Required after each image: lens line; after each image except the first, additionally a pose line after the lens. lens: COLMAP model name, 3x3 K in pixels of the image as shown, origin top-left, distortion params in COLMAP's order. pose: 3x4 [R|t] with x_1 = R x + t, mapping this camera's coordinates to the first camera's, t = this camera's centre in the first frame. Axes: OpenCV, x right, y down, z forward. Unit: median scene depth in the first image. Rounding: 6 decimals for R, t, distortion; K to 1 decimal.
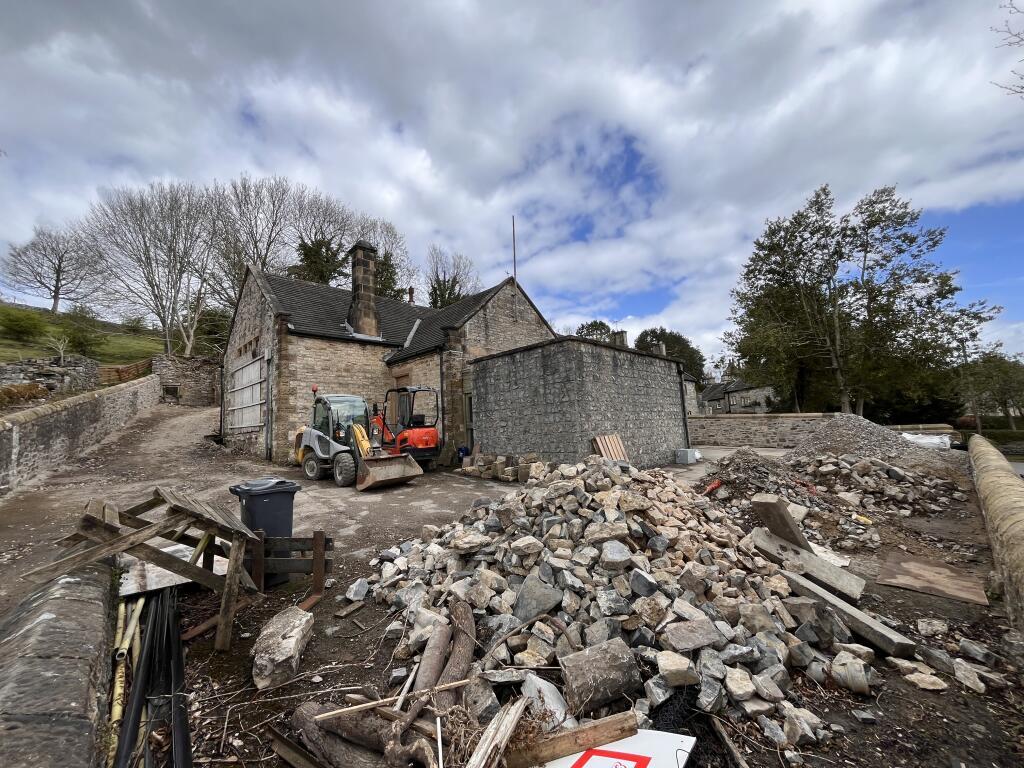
lens RADIAL K [[412.9, 0, 509.6], [0, 412.9, 384.8], [0, 0, 1]] dist [-0.002814, -0.000366]
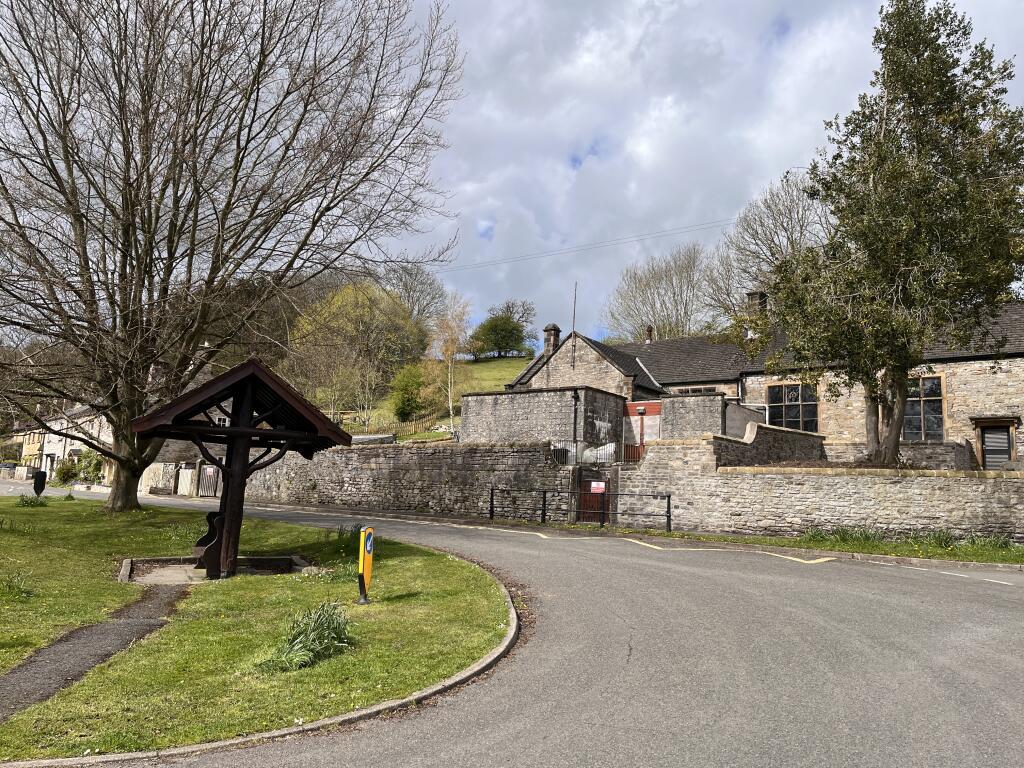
lens RADIAL K [[764.6, 0, 512.0], [0, 764.6, 384.0], [0, 0, 1]] dist [0.107551, -0.001669]
pose [[0.129716, -0.096804, -0.986814, 2.572775], [0.062196, 0.994058, -0.089338, 0.117975], [0.989599, -0.049787, 0.134966, 0.516873]]
